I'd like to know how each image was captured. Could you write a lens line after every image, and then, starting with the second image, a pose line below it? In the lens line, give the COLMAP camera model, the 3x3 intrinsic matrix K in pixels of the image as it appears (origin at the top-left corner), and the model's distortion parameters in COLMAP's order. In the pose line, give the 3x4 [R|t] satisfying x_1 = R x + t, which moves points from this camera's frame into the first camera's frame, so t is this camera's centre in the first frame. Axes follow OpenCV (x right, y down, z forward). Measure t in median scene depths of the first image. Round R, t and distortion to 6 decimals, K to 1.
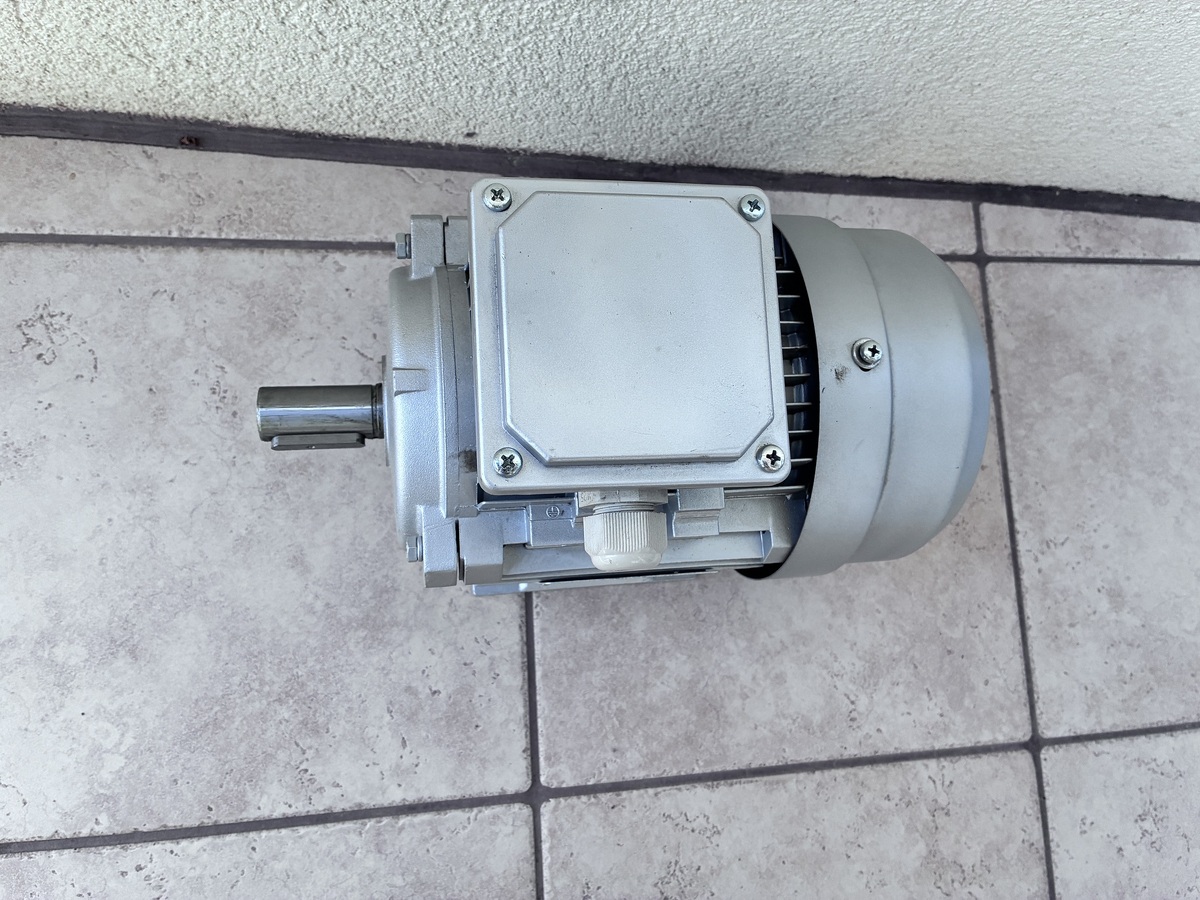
lens RADIAL K [[920.0, 0, 603.9], [0, 920.0, 447.7], [0, 0, 1]] dist [0.011555, -0.002712]
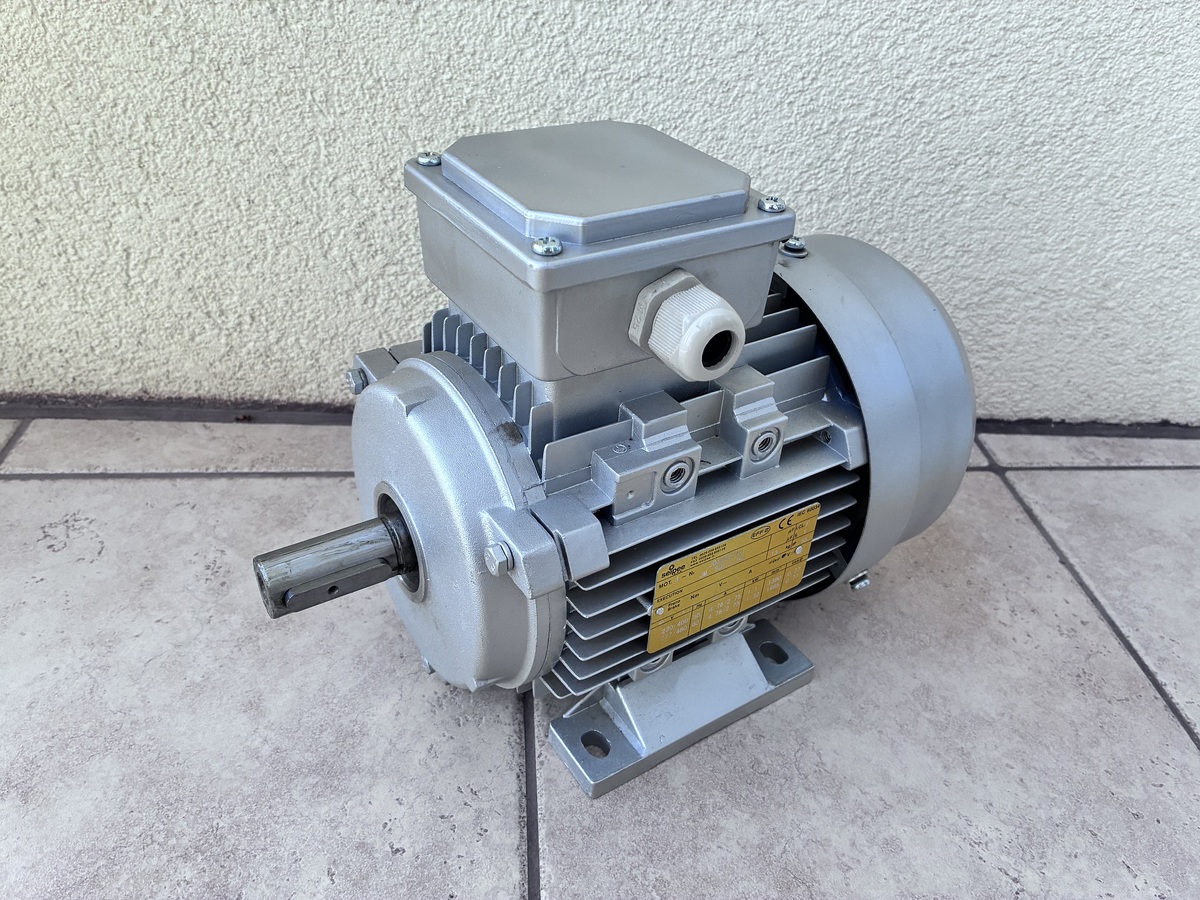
lens RADIAL K [[914.3, 0, 603.1], [0, 914.3, 453.8], [0, 0, 1]] dist [0.060666, -0.093300]
pose [[0.988112, -0.142534, -0.057612, 0.062384], [0.057143, 0.688408, -0.723069, 0.582336], [0.142722, 0.711181, 0.688369, 0.302691]]
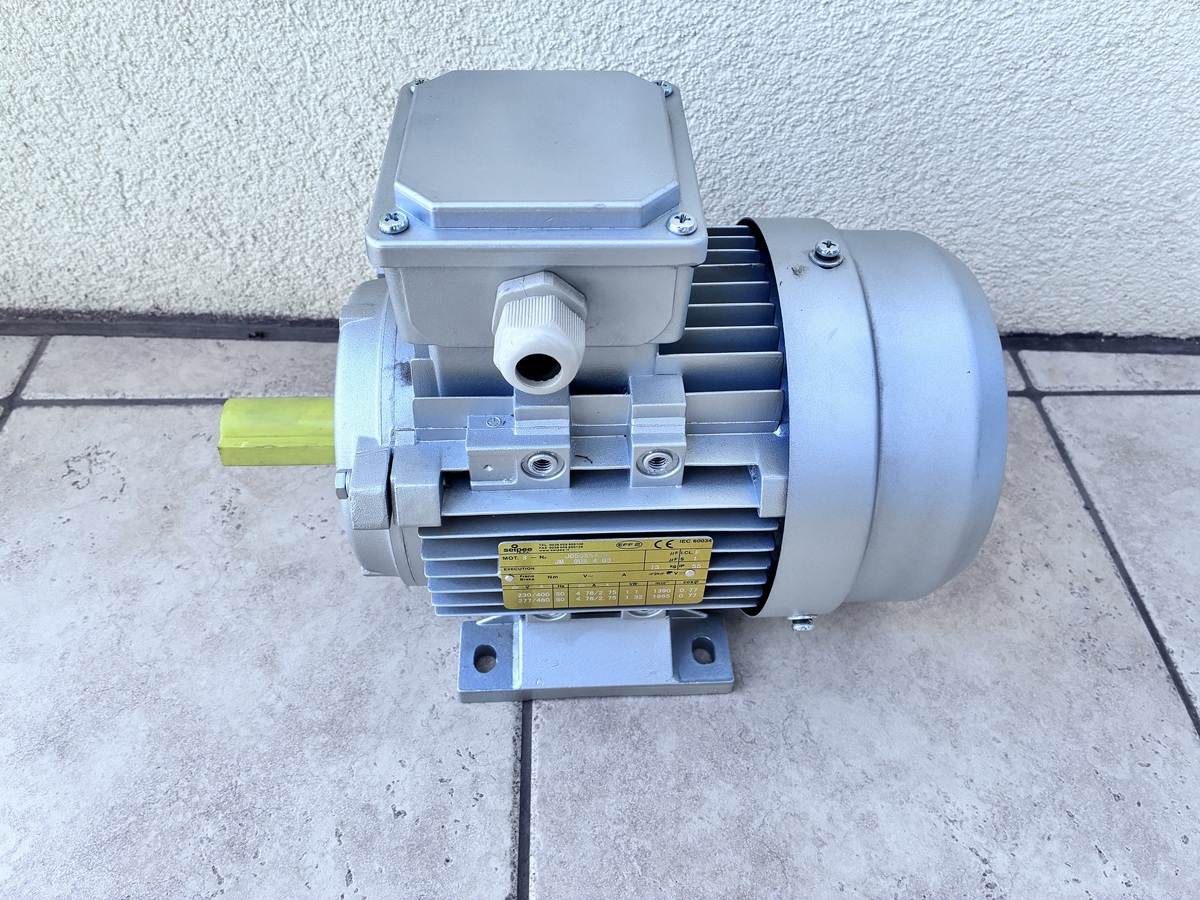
lens RADIAL K [[910.5, 0, 600.0], [0, 910.5, 450.0], [0, 0, 1]] dist [0.066897, -0.099765]
pose [[0.982524, -0.109645, -0.150414, 0.134649], [0.006679, 0.828334, -0.560195, 0.446699], [0.186016, 0.549401, 0.814590, 0.227603]]
